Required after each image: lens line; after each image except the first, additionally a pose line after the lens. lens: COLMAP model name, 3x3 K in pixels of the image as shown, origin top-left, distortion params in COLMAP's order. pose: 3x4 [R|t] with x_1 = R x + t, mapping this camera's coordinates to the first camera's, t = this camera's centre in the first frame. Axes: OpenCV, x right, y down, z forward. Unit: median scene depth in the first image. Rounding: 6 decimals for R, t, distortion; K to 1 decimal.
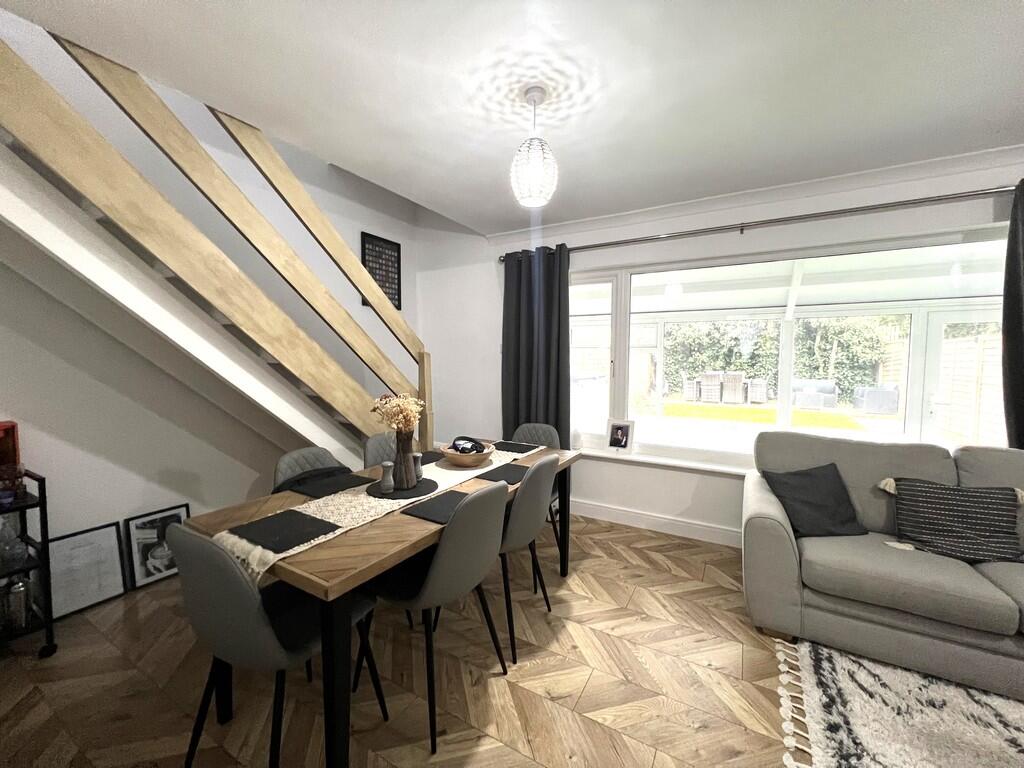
lens RADIAL K [[412.4, 0, 512.3], [0, 412.4, 384.8], [0, 0, 1]] dist [0.000864, 0.000207]
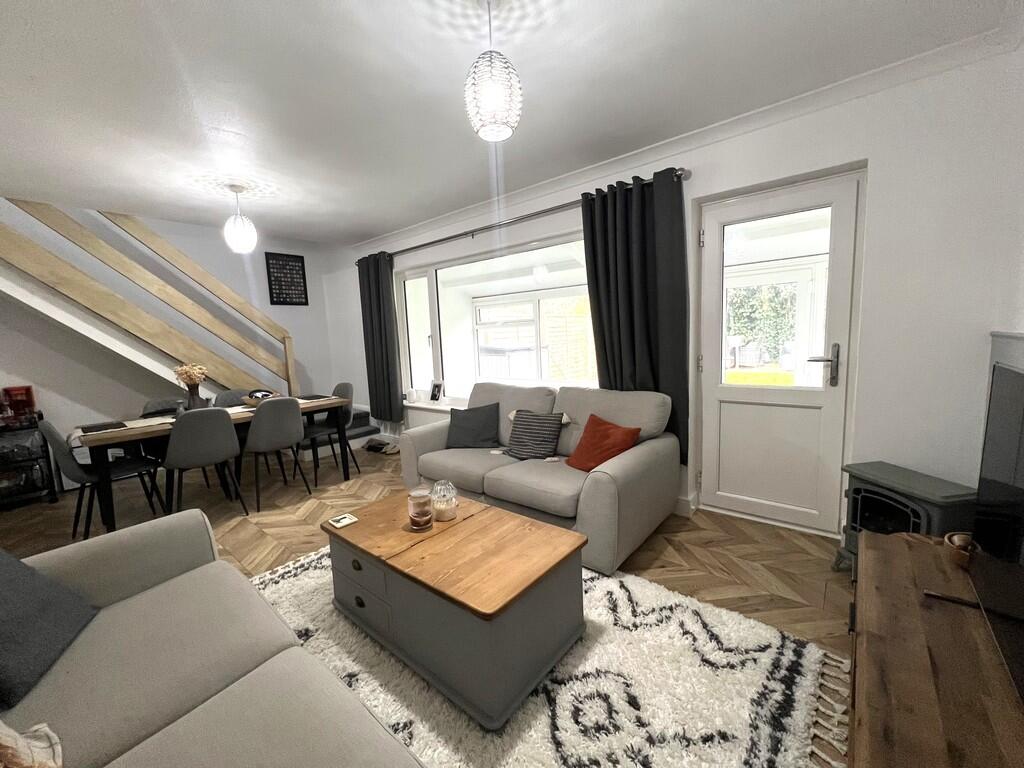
lens RADIAL K [[412.4, 0, 507.0], [0, 412.4, 384.1], [0, 0, 1]] dist [0.000864, 0.000207]
pose [[0.982657, -0.026004, -0.183600, 0.752251], [0.036569, 0.997850, 0.054396, 0.034620], [0.181791, -0.060167, 0.981495, -0.278931]]
